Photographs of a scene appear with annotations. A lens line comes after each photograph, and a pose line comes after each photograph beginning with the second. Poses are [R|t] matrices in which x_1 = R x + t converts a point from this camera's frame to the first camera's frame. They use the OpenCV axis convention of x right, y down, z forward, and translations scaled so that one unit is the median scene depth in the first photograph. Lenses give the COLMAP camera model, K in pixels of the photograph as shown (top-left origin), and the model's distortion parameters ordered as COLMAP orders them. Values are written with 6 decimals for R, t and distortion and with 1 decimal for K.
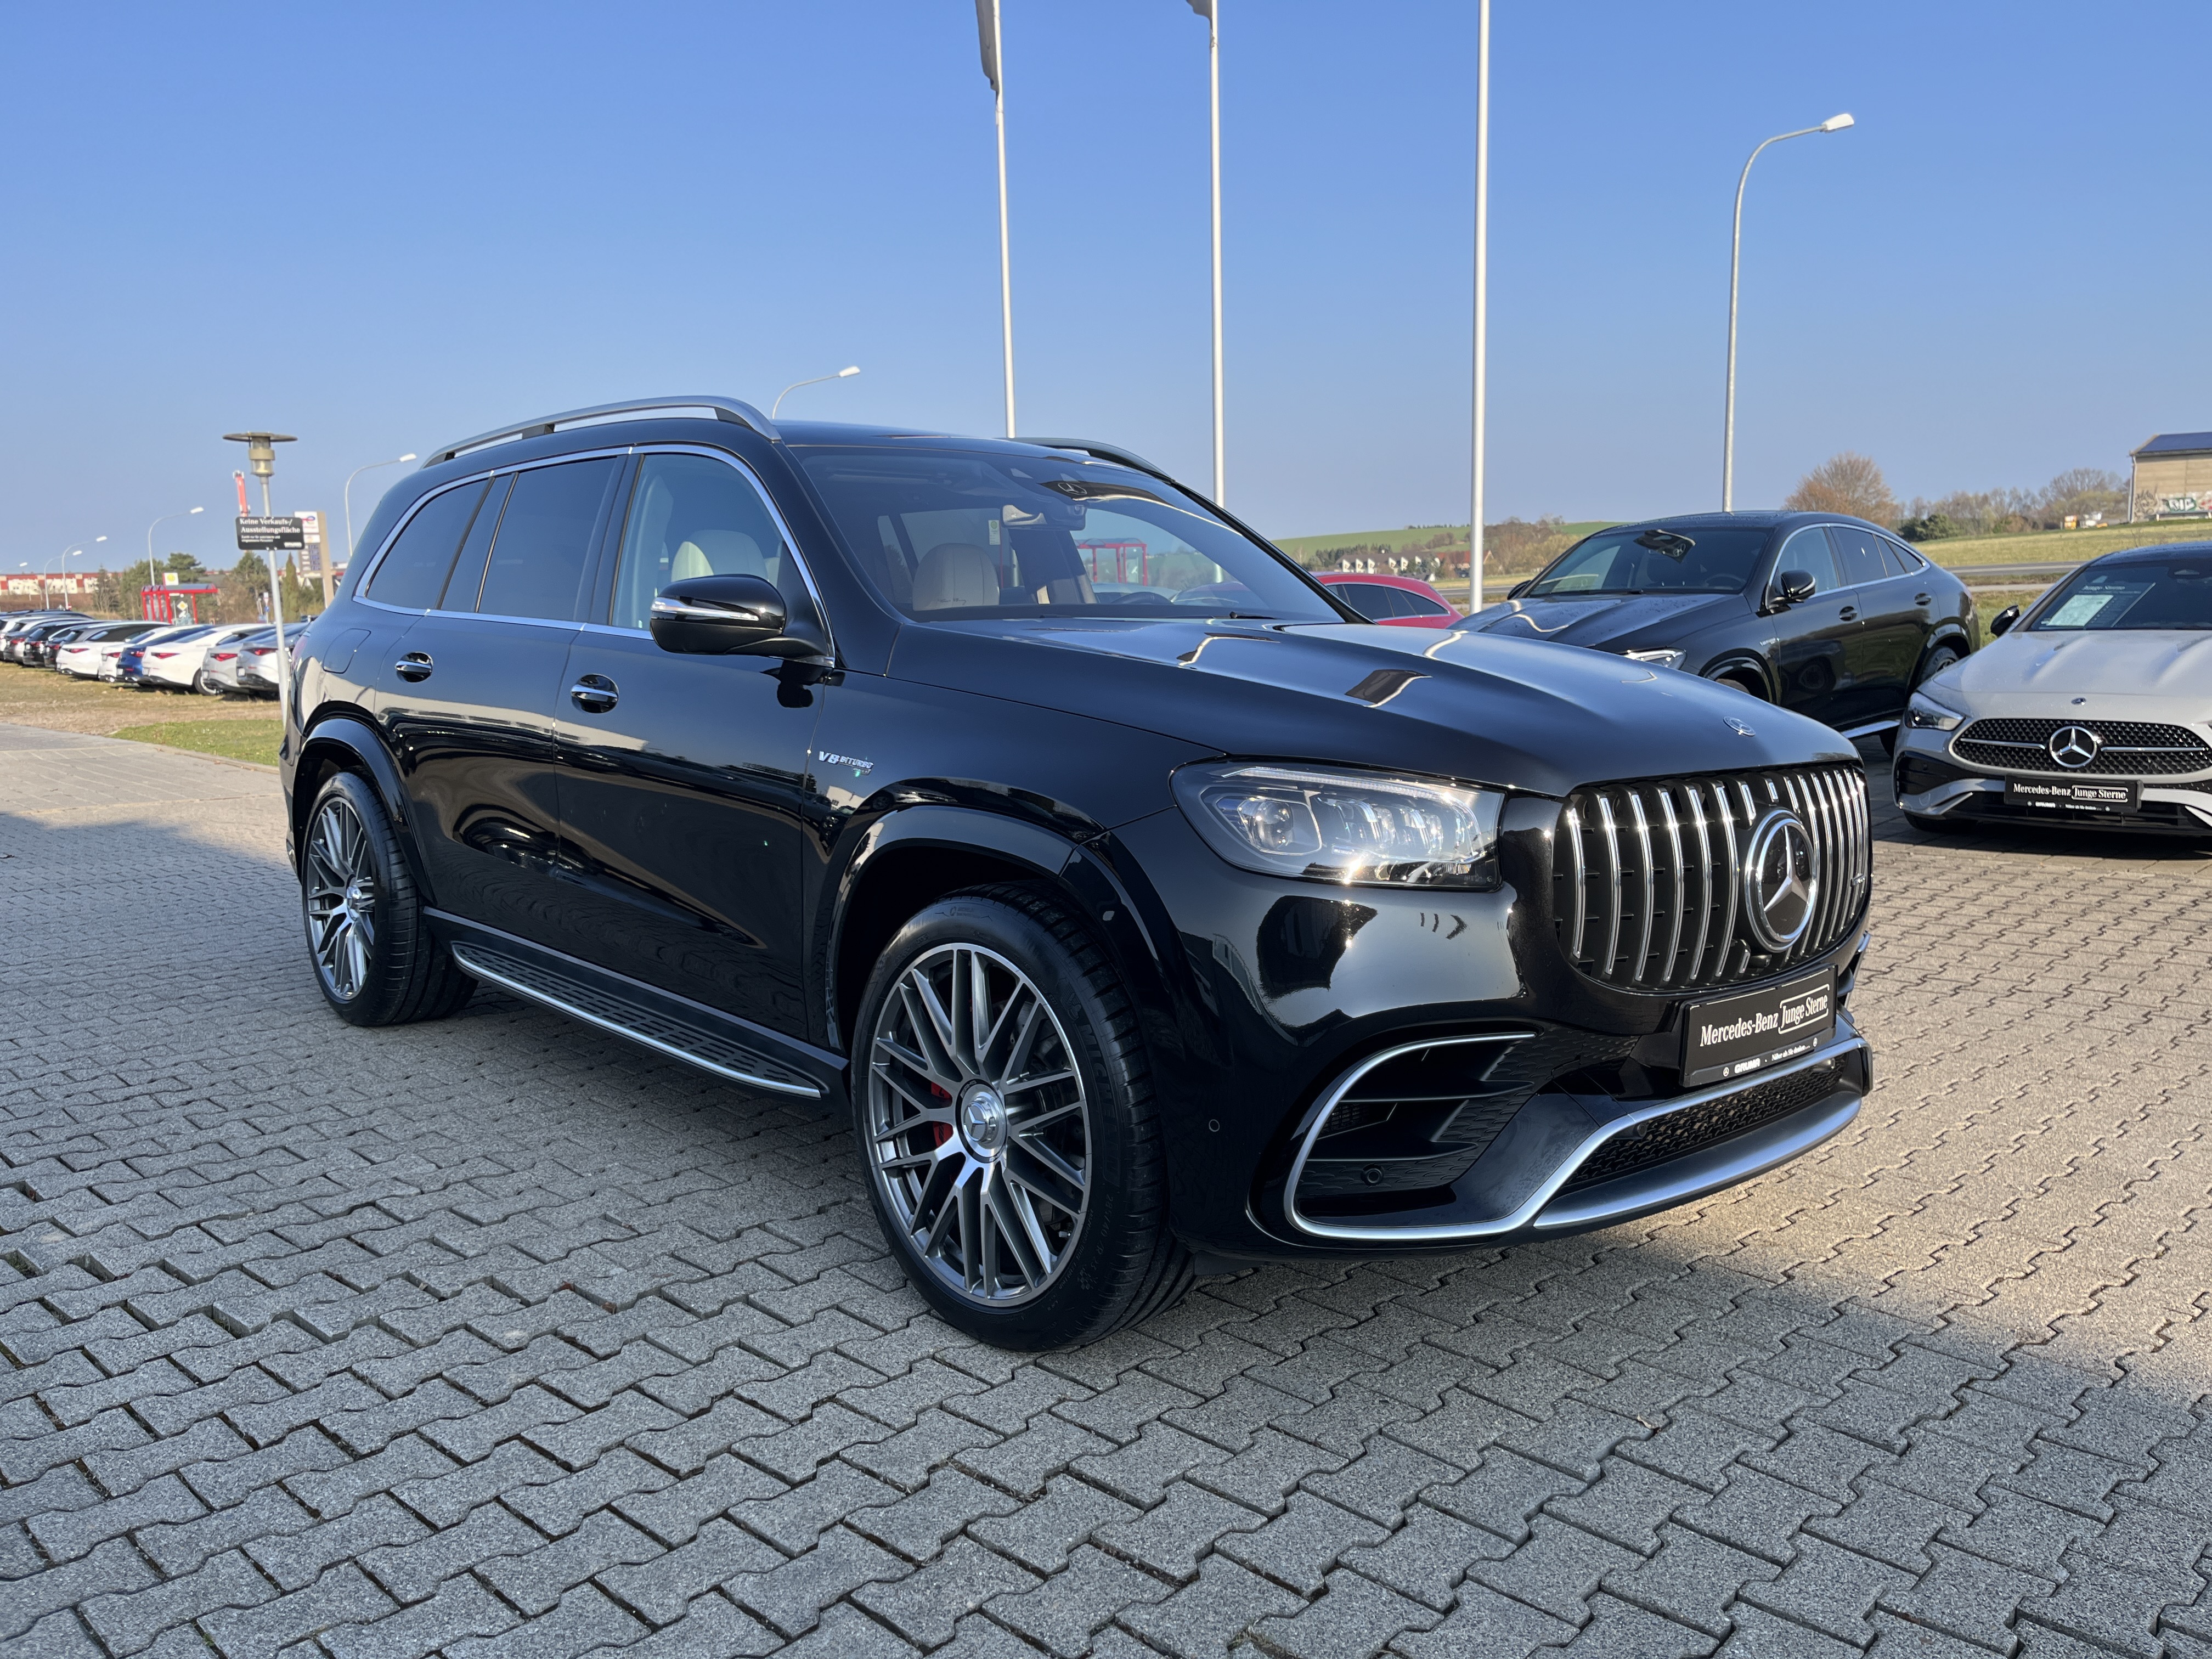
lens RADIAL K [[1693.6, 0, 1103.0], [0, 1693.6, 827.5], [0, 0, 1]] dist [0.055434, -0.054180]
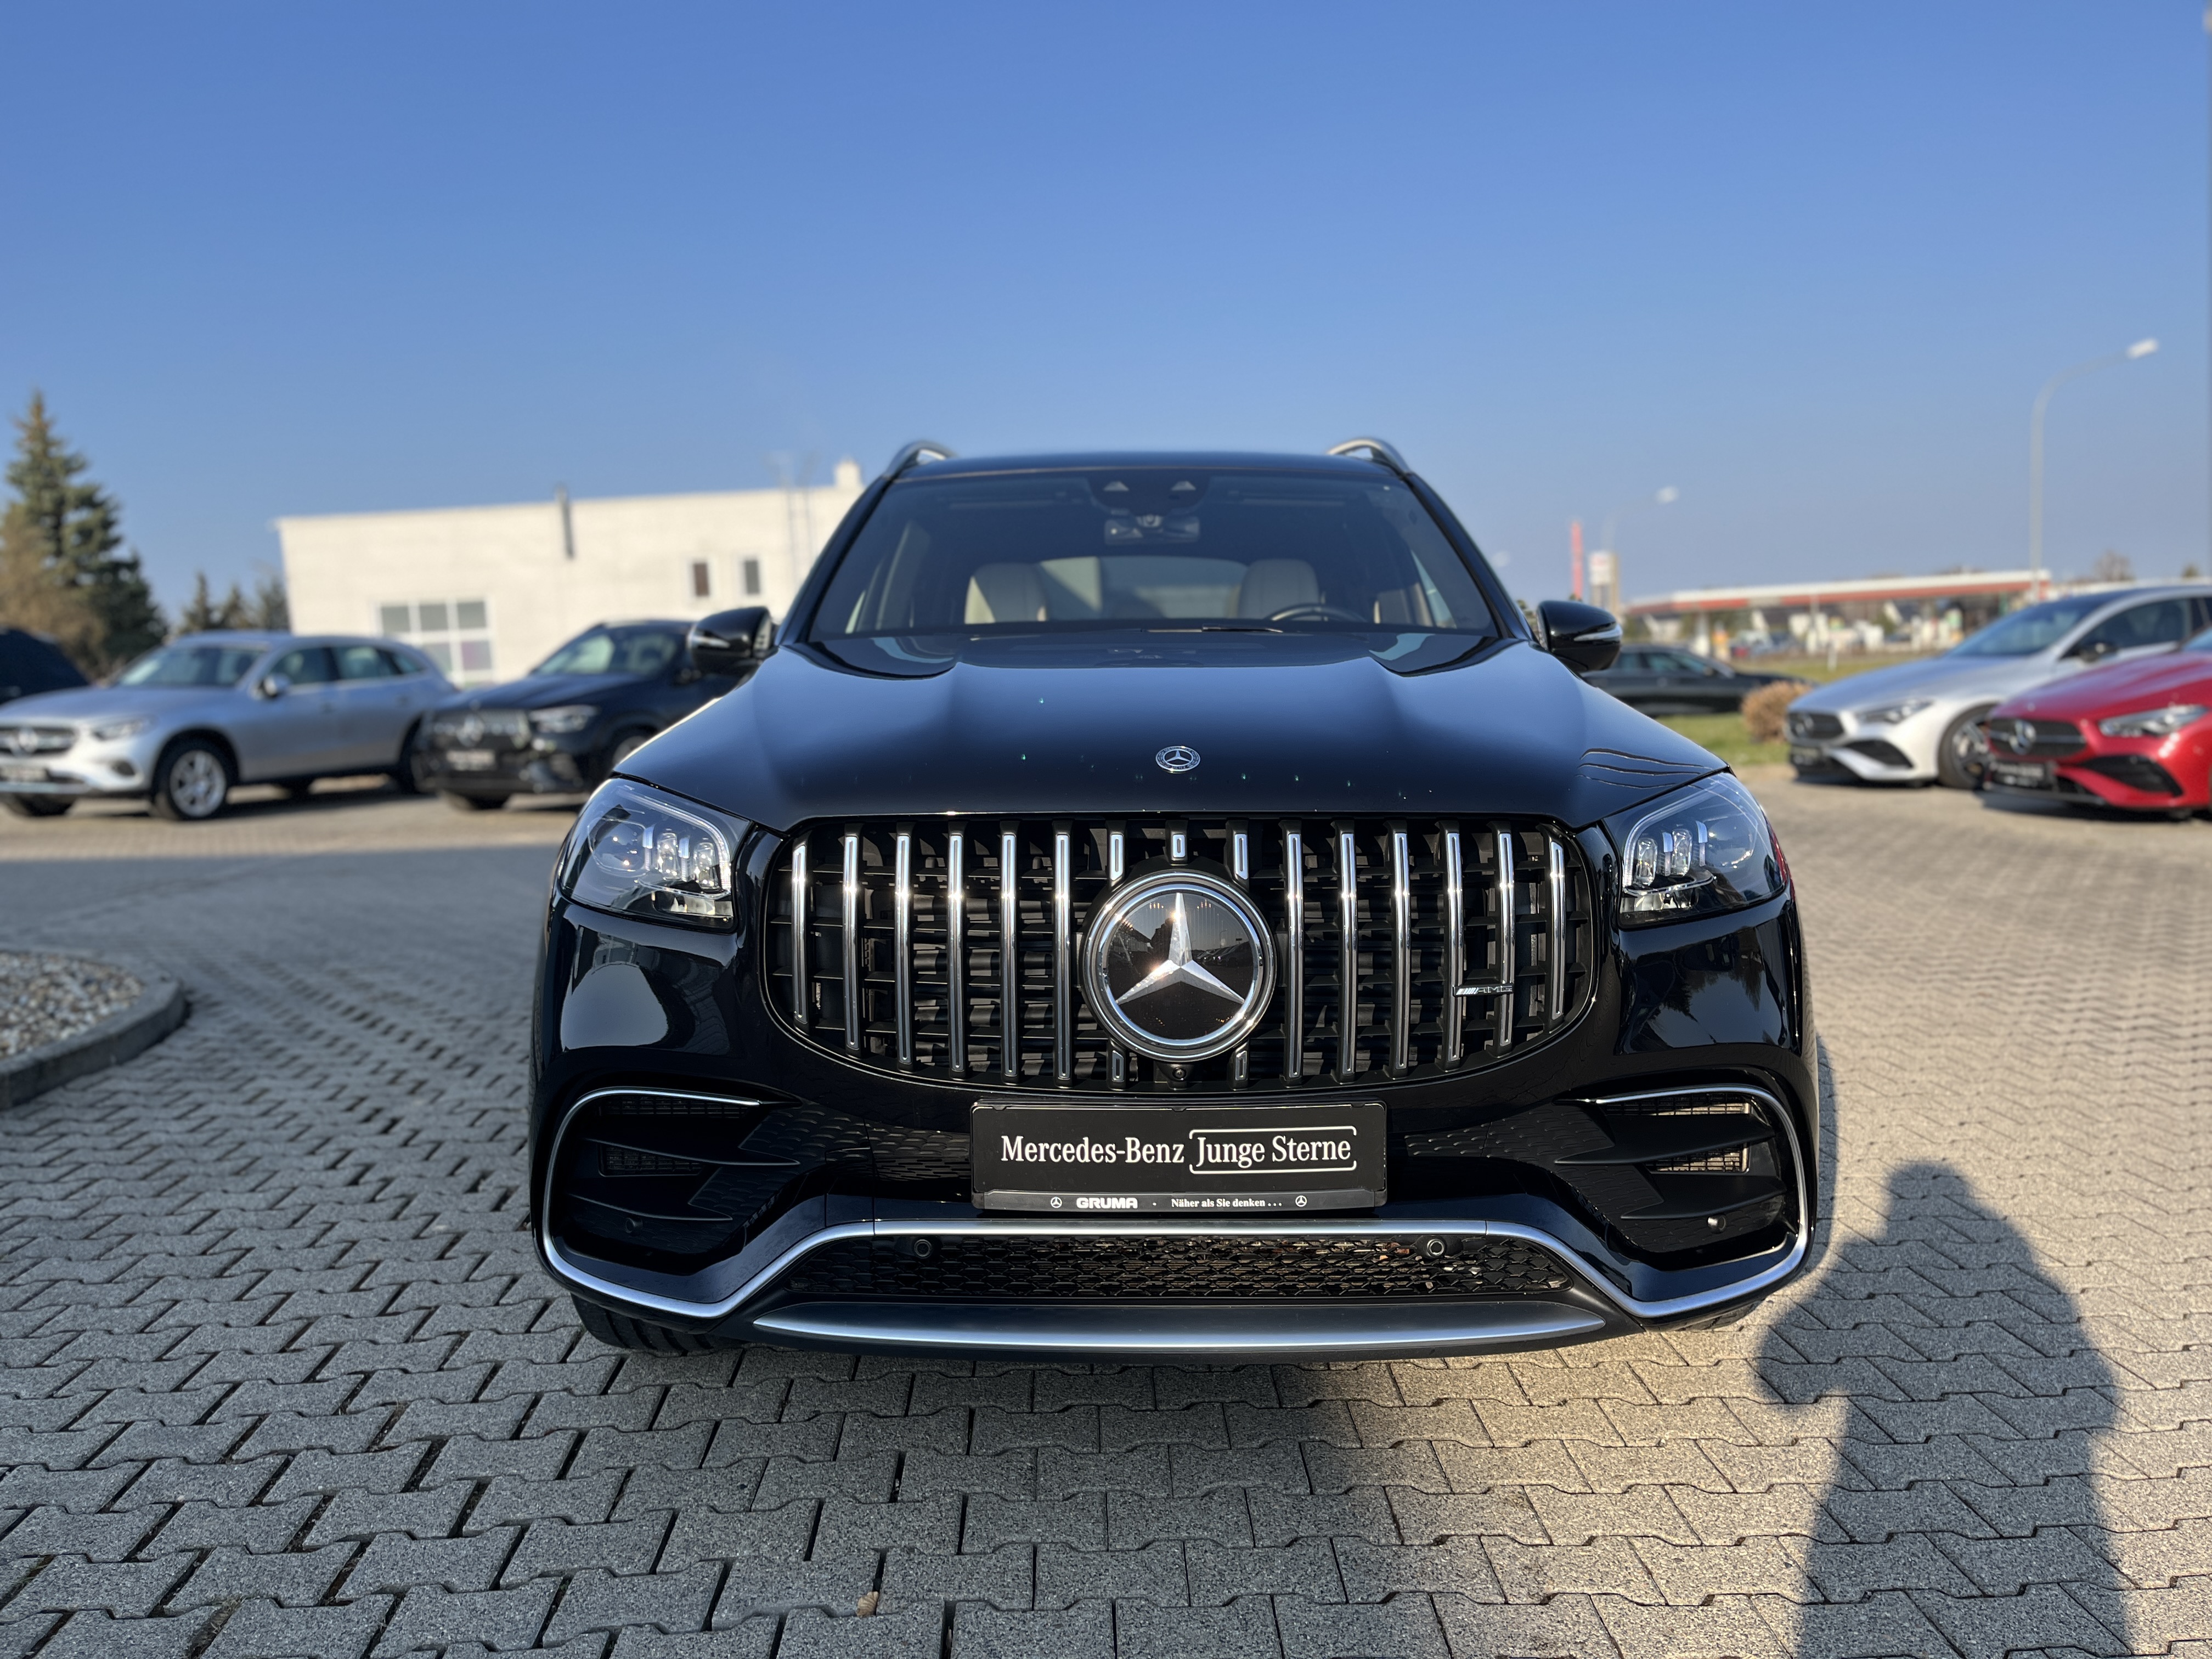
lens RADIAL K [[1693.6, 0, 1105.9], [0, 1693.6, 838.6], [0, 0, 1]] dist [0.055434, -0.054180]
pose [[0.707145, 0.045778, -0.705586, 0.972336], [-0.047961, 0.998709, 0.016729, -0.035556], [0.705440, 0.022011, 0.708427, 0.505987]]
